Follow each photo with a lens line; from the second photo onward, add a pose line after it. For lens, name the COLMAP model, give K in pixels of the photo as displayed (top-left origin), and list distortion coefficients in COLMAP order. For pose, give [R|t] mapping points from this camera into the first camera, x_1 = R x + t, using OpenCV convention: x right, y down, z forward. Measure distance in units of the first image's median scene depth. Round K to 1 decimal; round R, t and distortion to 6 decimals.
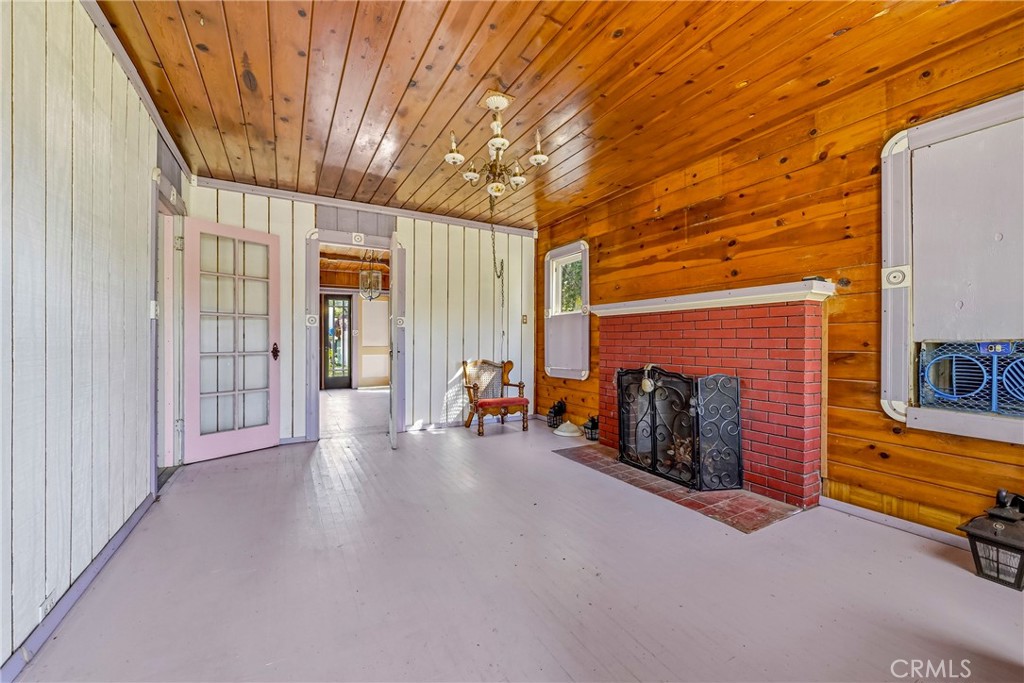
lens RADIAL K [[409.2, 0, 508.5], [0, 409.2, 341.4], [0, 0, 1]] dist [0.001339, 0.000200]
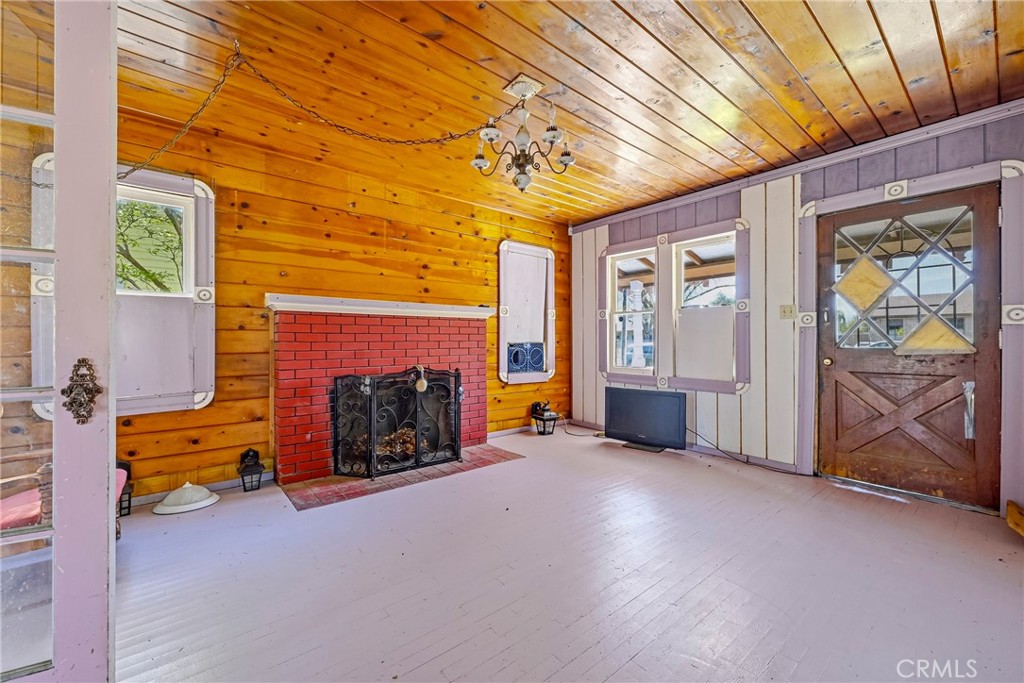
lens RADIAL K [[409.2, 0, 507.9], [0, 409.2, 339.0], [0, 0, 1]] dist [0.001339, 0.000200]
pose [[-0.182589, -0.000168, 0.983189, -0.715964], [0.000734, 1.000000, 0.000308, -0.013498], [-0.983189, 0.000778, -0.182589, 0.928080]]
